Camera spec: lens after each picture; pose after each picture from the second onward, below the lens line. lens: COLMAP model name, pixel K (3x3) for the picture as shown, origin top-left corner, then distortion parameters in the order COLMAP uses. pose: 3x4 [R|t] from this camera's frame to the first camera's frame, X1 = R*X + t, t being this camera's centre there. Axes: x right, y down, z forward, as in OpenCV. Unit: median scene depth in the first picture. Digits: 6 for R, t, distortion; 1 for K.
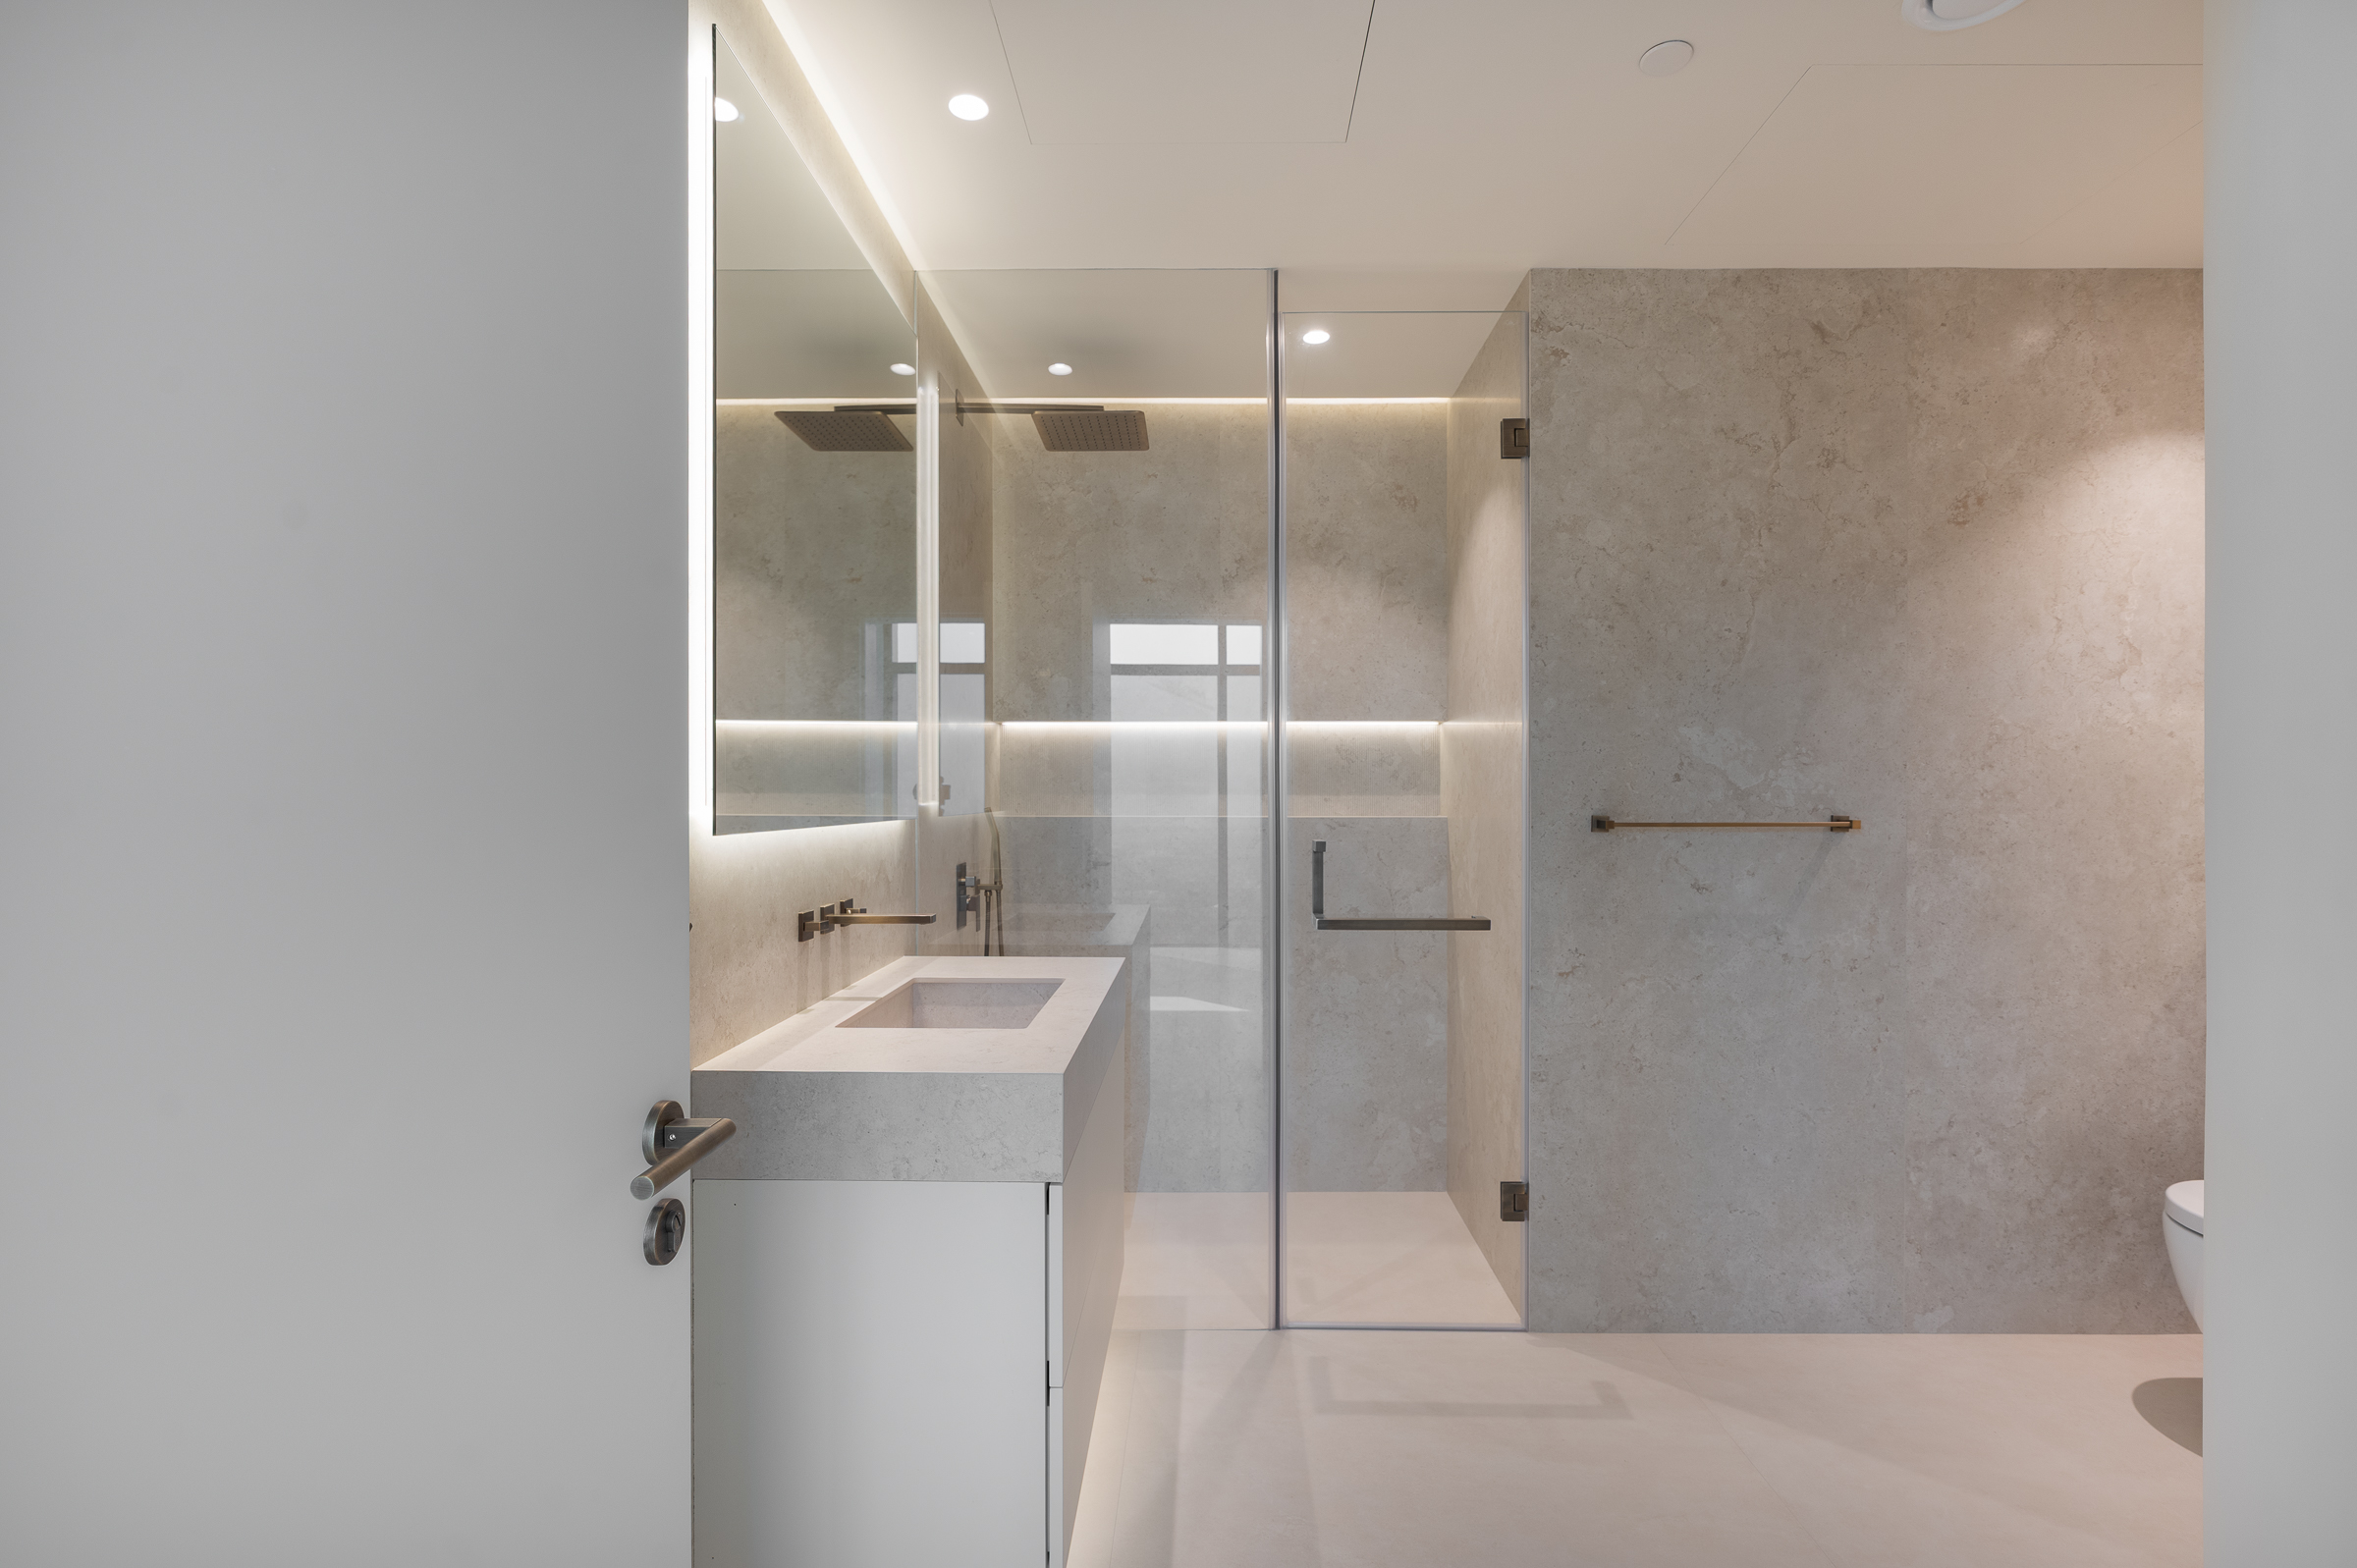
lens RADIAL K [[1067.6, 0, 1185.8], [0, 1067.6, 776.7], [0, 0, 1]] dist [-0.004572, 0.000324]
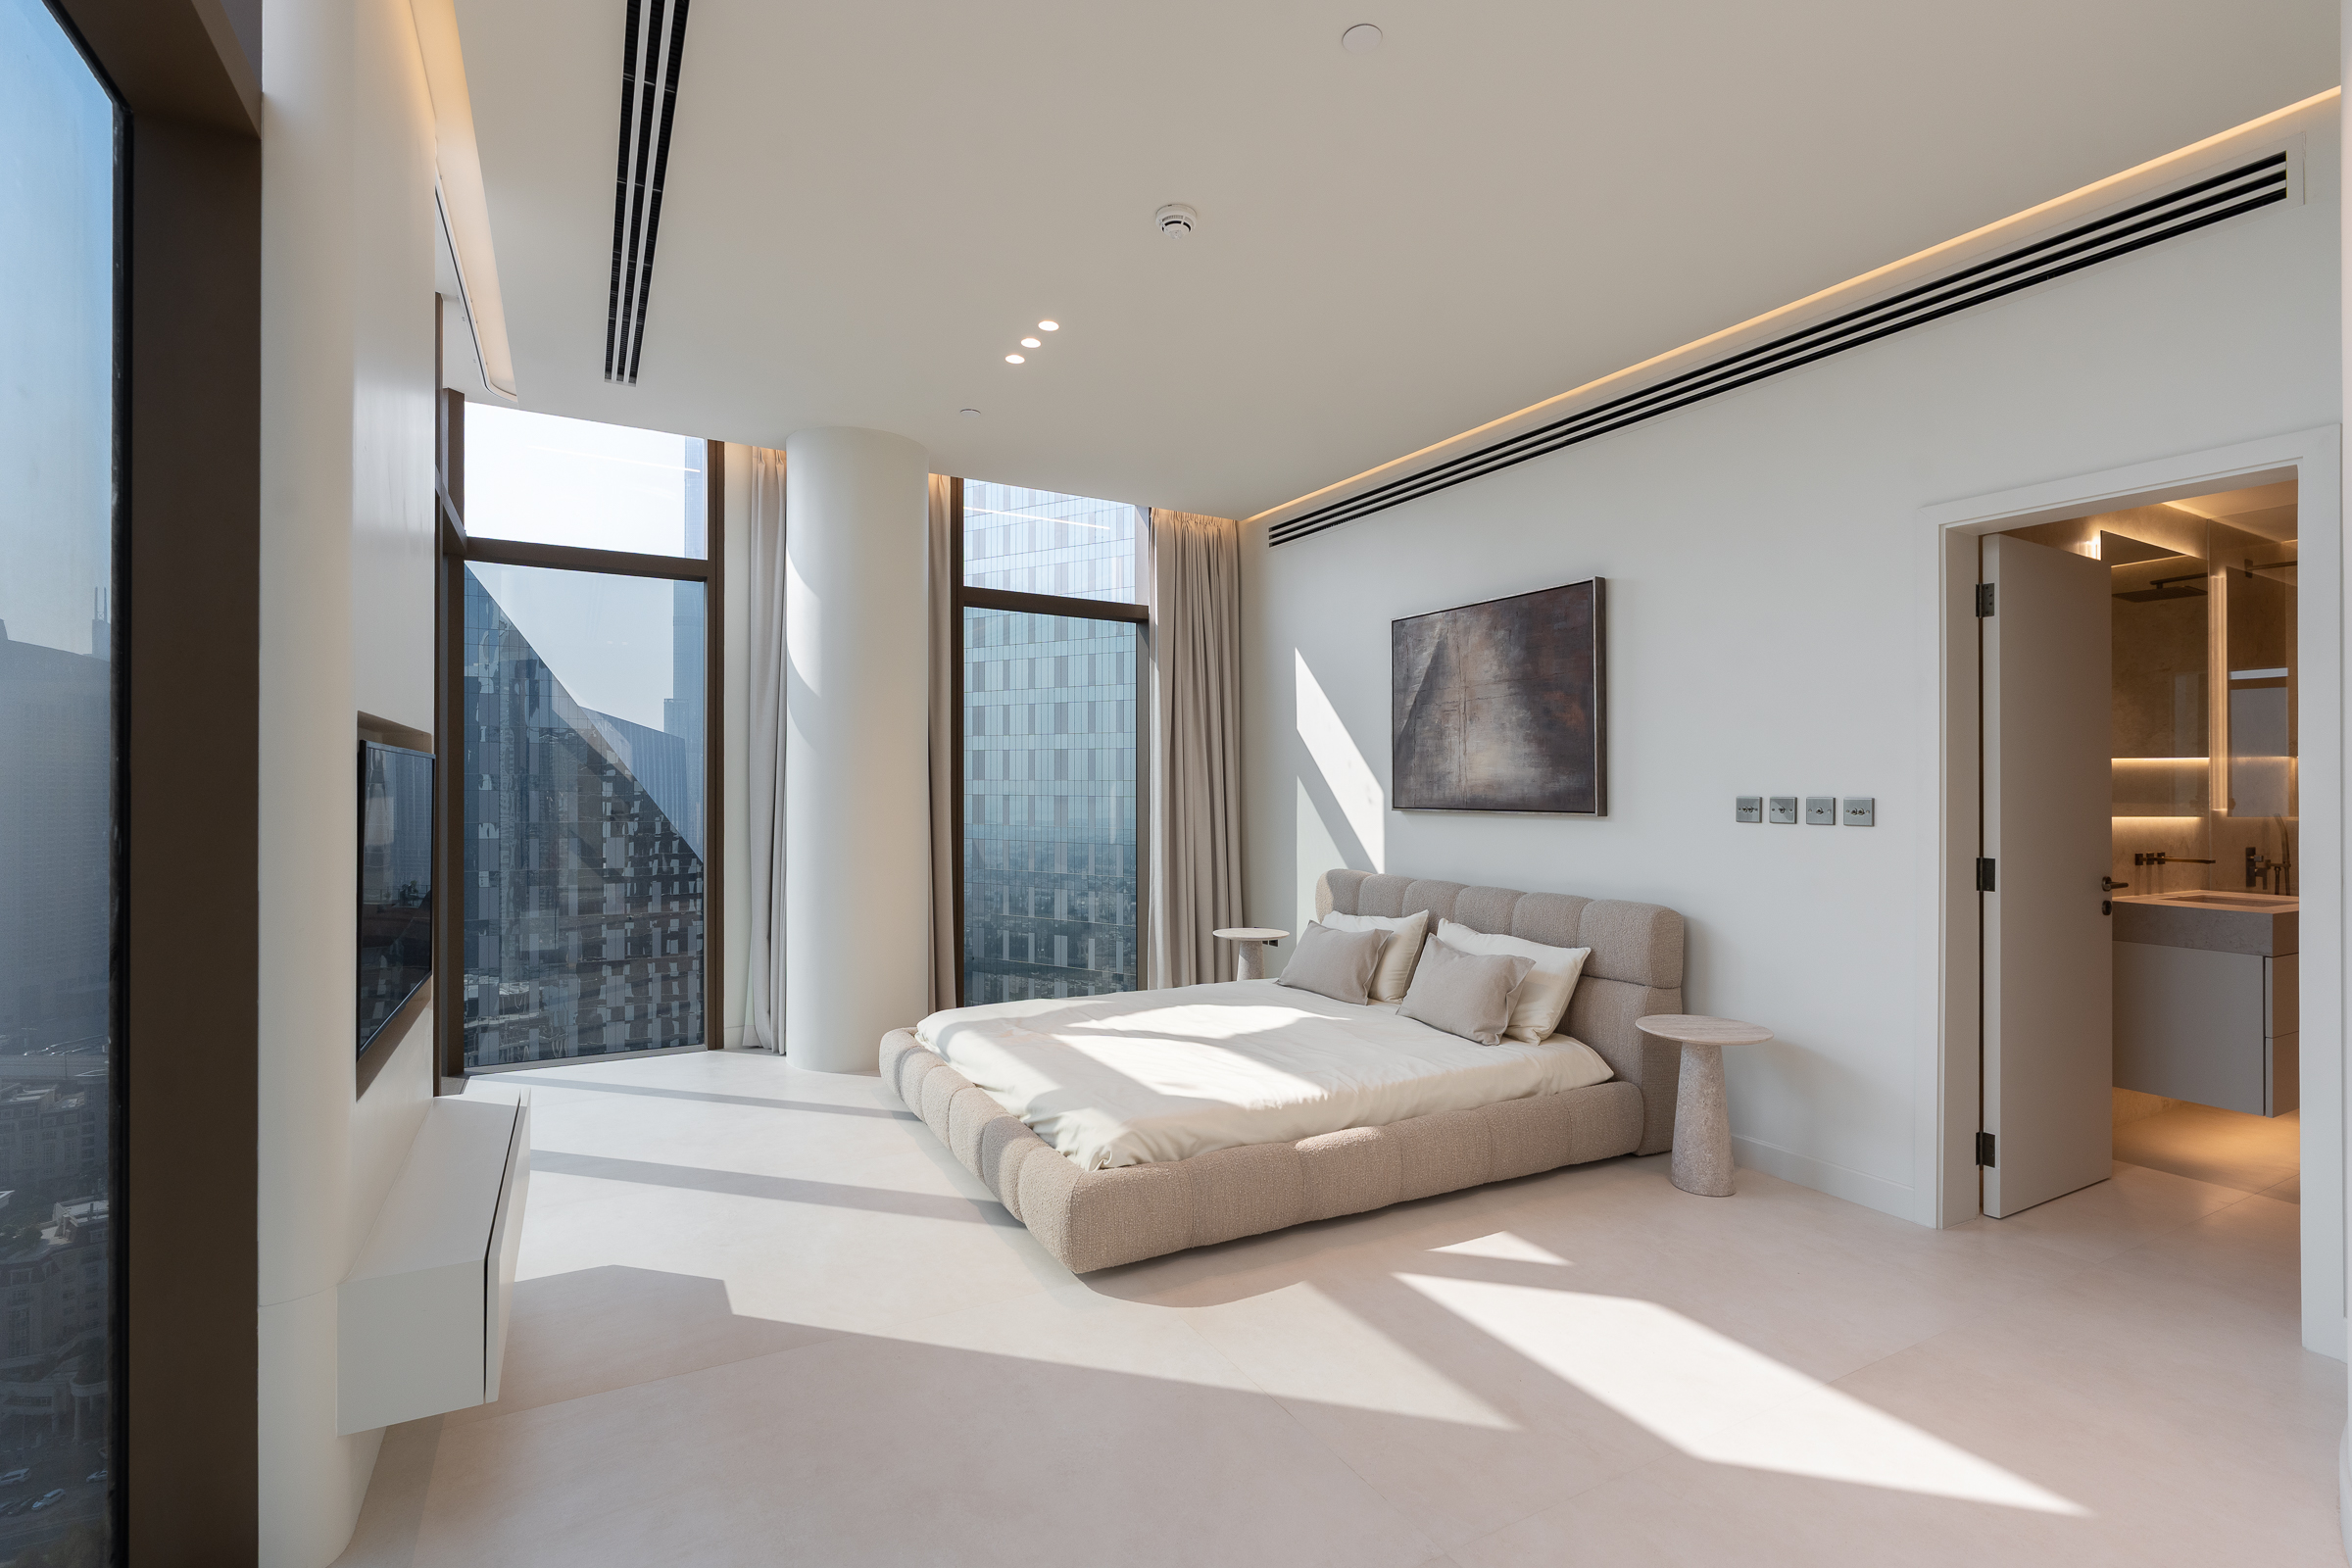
lens RADIAL K [[1065.5, 0, 1189.4], [0, 1065.5, 773.4], [0, 0, 1]] dist [-0.004572, 0.000324]
pose [[0.502596, -0.006080, -0.864500, 0.417779], [-0.003071, 0.999956, -0.008818, -0.013049], [0.864516, 0.007087, 0.502556, -1.349152]]
